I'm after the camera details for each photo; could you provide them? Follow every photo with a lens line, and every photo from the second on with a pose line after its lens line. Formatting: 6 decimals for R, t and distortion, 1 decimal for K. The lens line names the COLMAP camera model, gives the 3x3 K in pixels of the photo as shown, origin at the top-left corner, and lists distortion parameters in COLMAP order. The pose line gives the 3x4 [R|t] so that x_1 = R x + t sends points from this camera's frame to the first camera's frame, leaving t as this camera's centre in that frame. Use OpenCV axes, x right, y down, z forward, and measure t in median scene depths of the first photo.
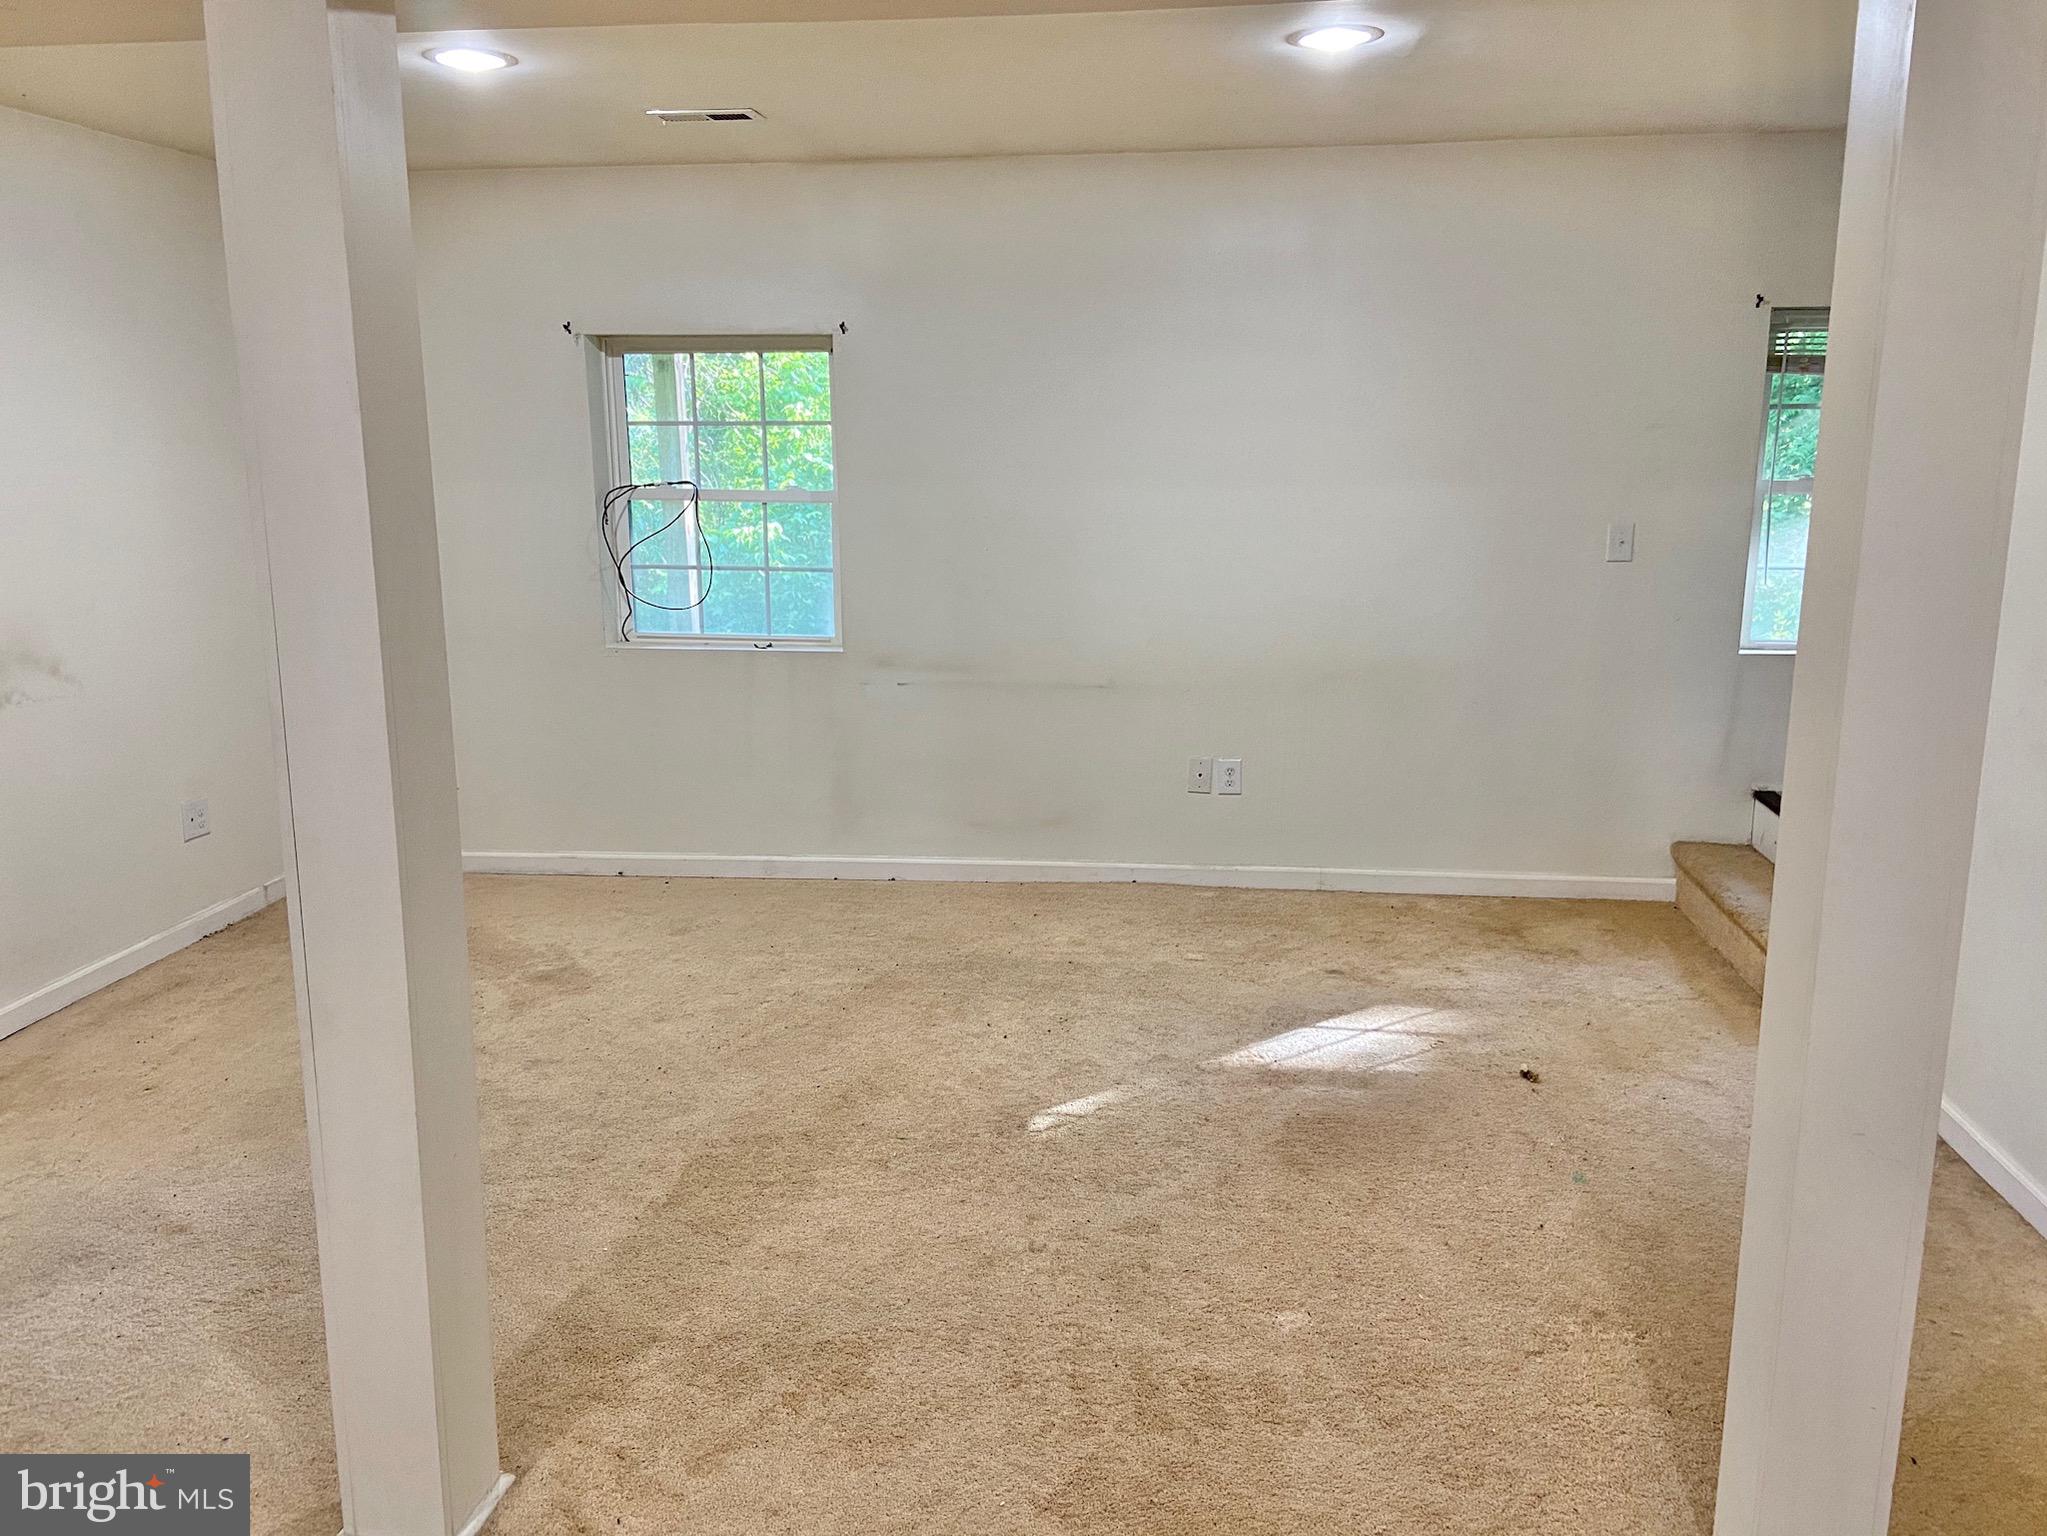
lens RADIAL K [[1540.5, 0, 1029.1], [0, 1540.5, 731.4], [0, 0, 1]] dist [0.111444, -0.121470]
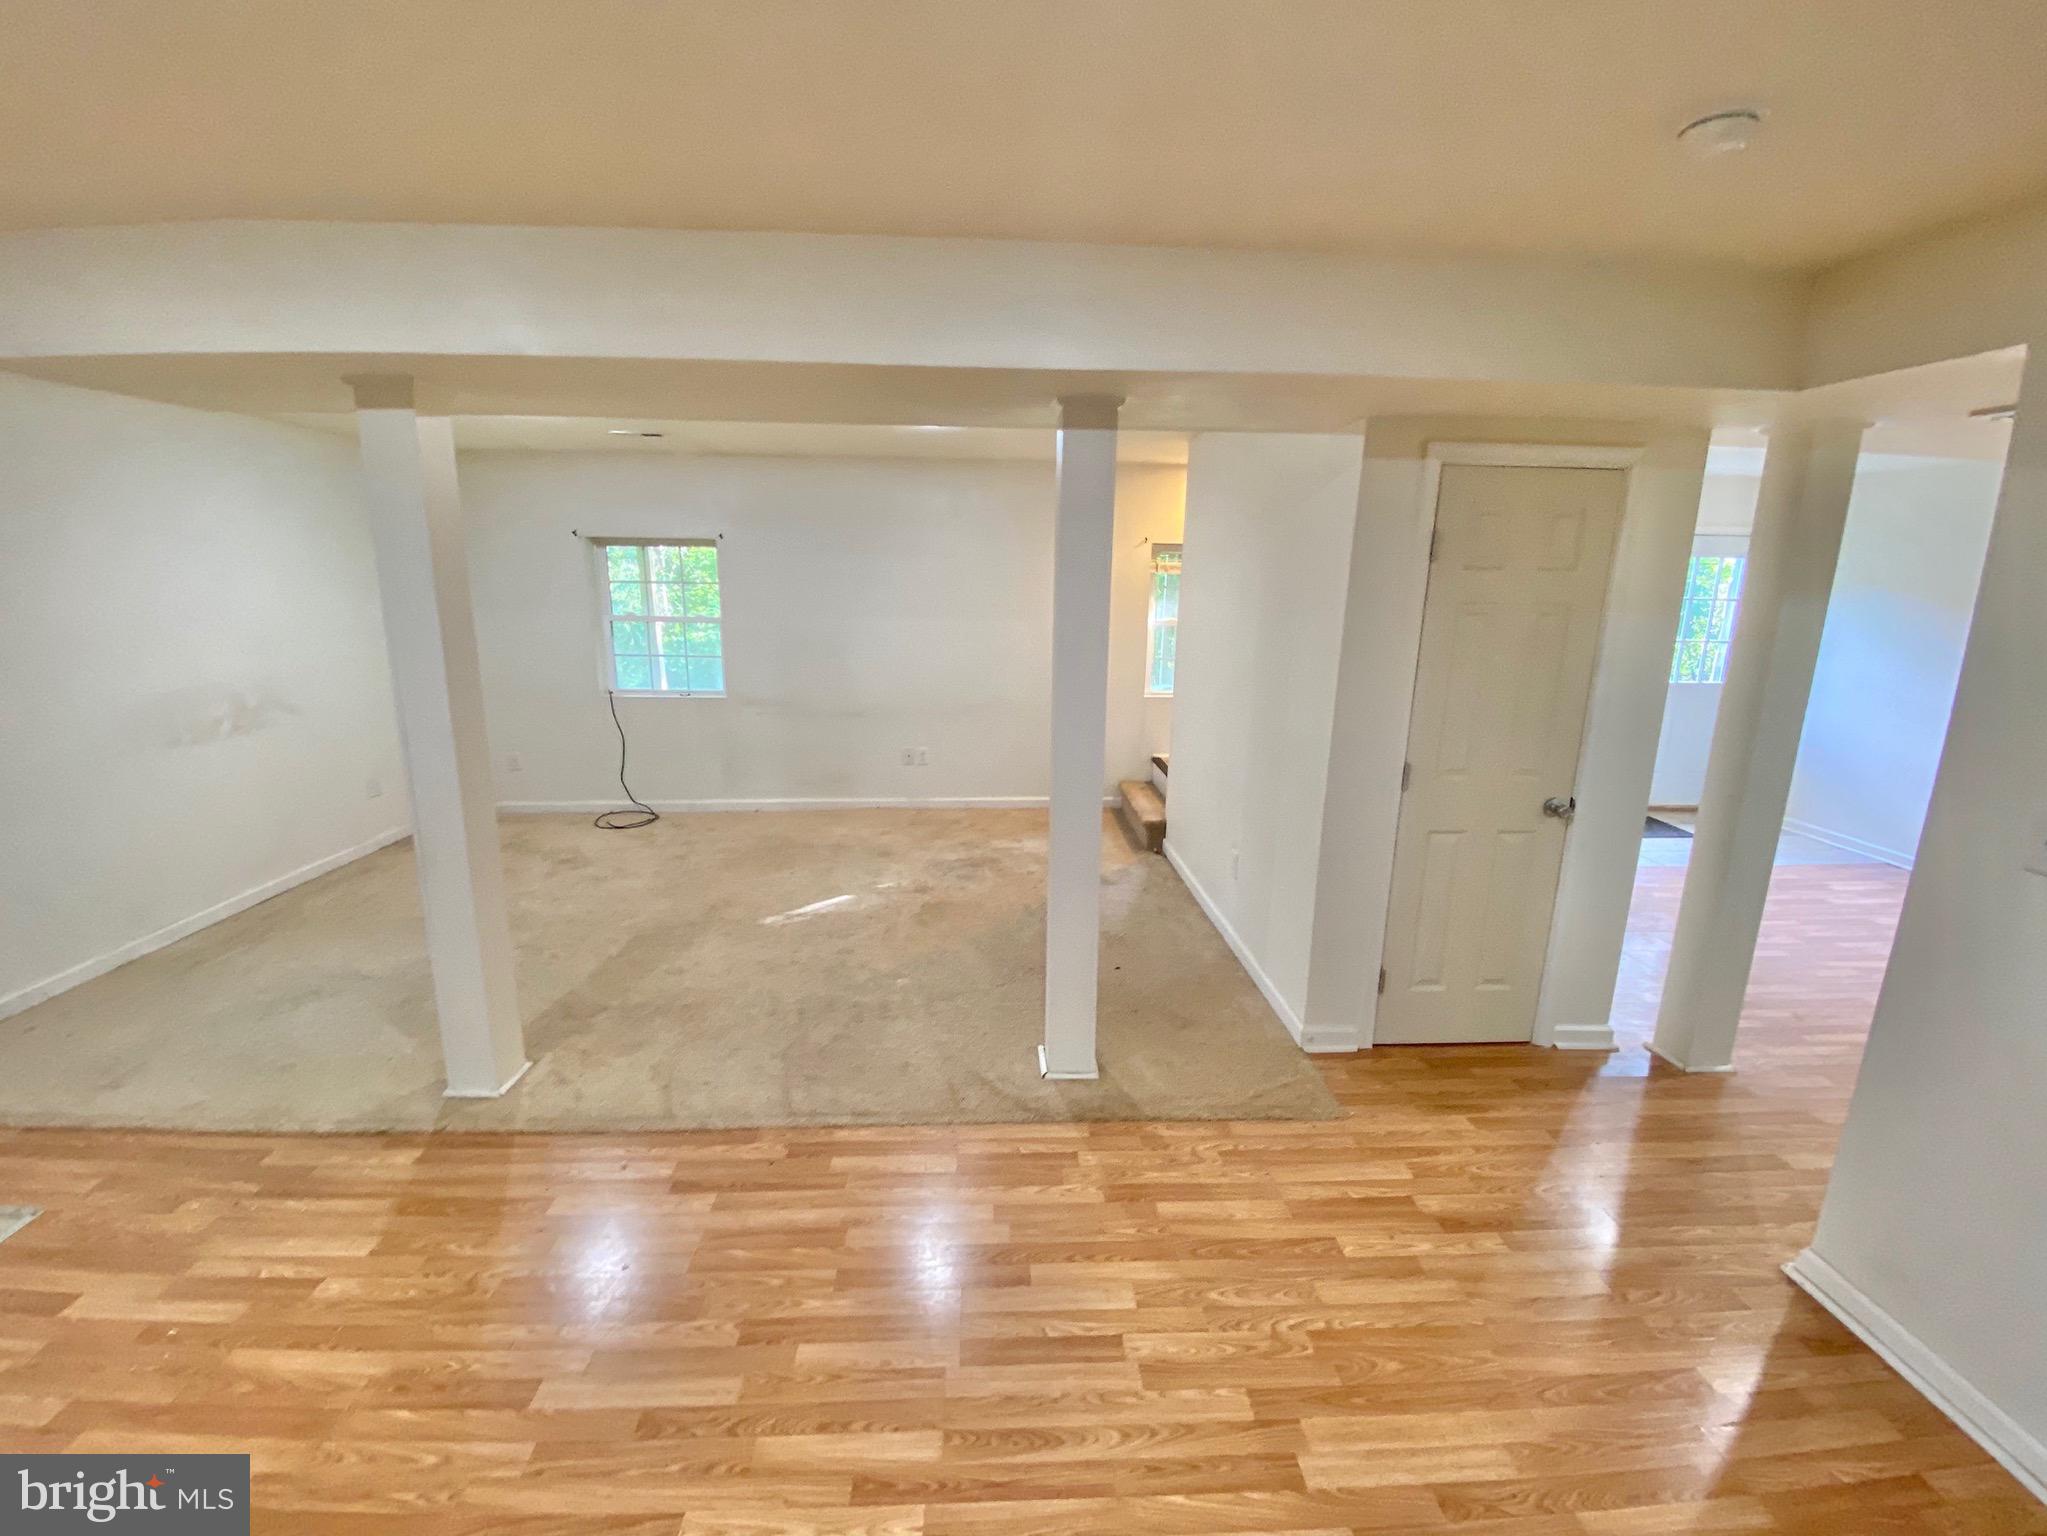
lens RADIAL K [[841.0, 0, 1016.9], [0, 841.0, 742.1], [0, 0, 1]] dist [0.008875, -0.016689]
pose [[0.987052, -0.016562, 0.159545, 0.091963], [0.017754, 0.999824, -0.006049, 0.024973], [-0.159417, 0.008803, 0.987172, -0.154727]]
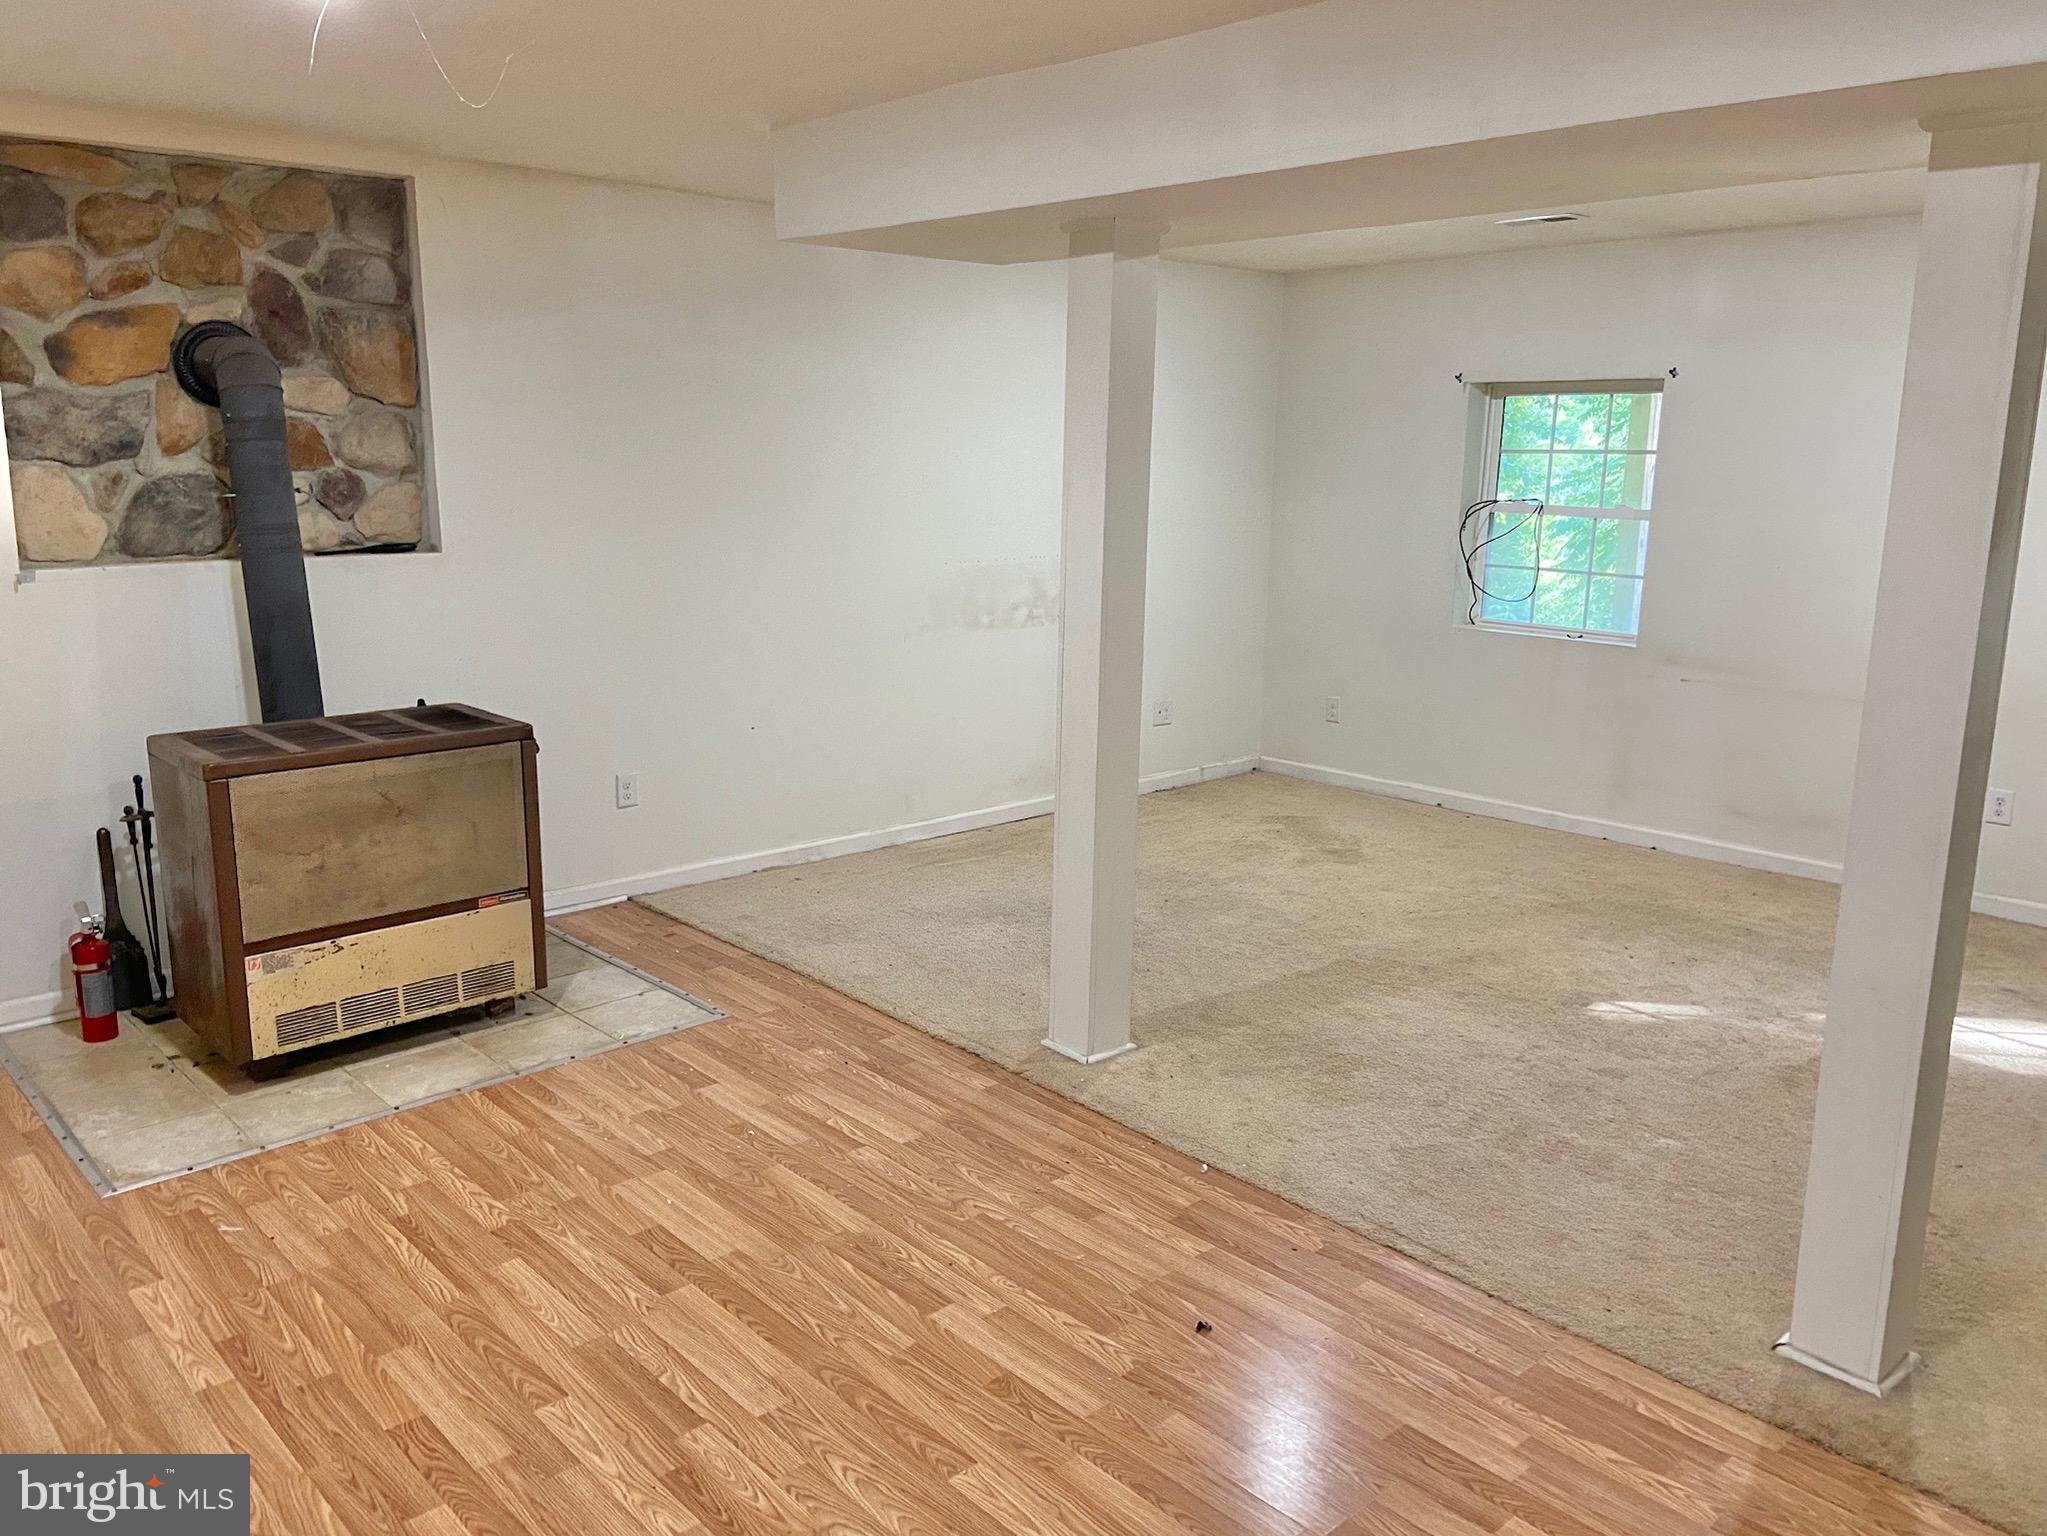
lens RADIAL K [[1540.5, 0, 1029.1], [0, 1540.5, 731.4], [0, 0, 1]] dist [0.111444, -0.121470]
pose [[0.760907, 0.137800, -0.634059, 0.366537], [-0.145014, 0.988587, 0.040824, 0.037953], [0.632448, 0.060884, 0.772206, -0.256597]]
